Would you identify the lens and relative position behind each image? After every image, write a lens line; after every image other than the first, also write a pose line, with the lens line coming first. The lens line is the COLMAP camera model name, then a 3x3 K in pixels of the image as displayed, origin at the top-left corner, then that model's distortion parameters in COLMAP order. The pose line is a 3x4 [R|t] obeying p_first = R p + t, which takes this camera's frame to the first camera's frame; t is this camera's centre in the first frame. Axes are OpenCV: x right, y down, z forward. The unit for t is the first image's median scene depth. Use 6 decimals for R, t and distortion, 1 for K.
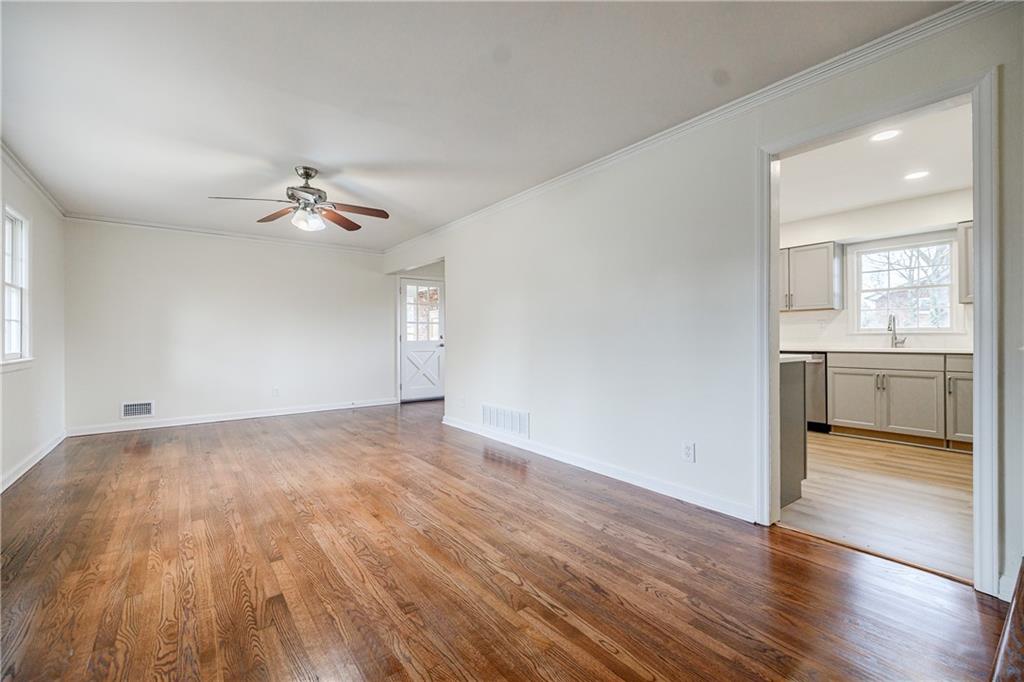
lens RADIAL K [[434.4, 0, 514.5], [0, 434.4, 338.4], [0, 0, 1]] dist [-0.007724, -0.000281]
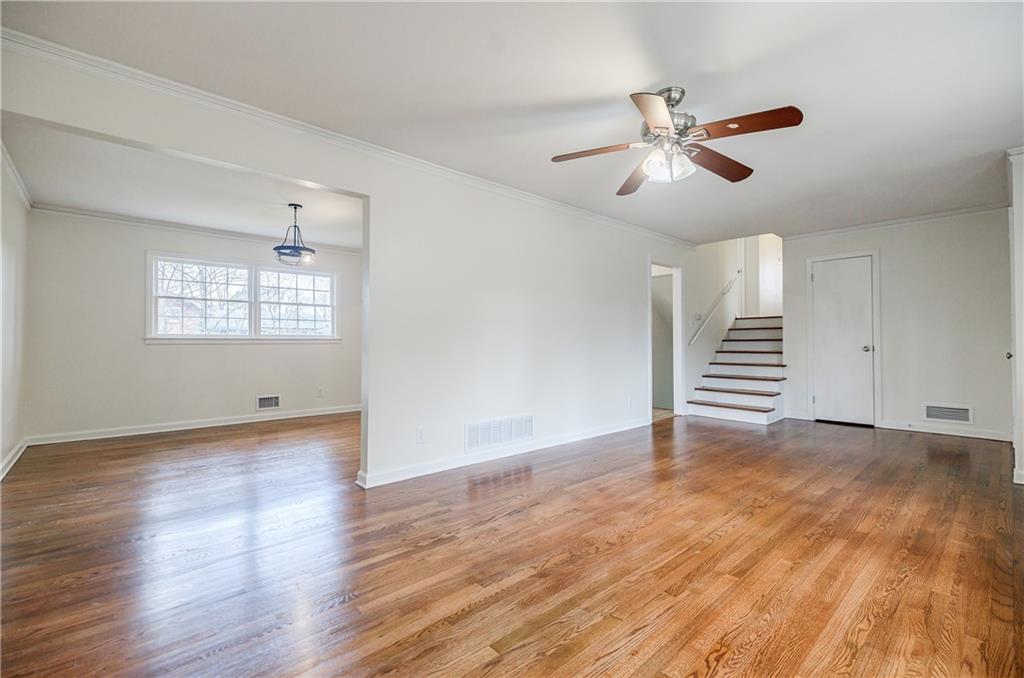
lens RADIAL K [[442.4, 0, 514.4], [0, 442.4, 343.6], [0, 0, 1]] dist [-0.001139, -0.000233]
pose [[-0.070086, 0.003877, 0.997533, -1.549107], [-0.004205, 0.999982, -0.004182, 0.015231], [-0.997532, -0.004487, -0.070069, 1.720263]]
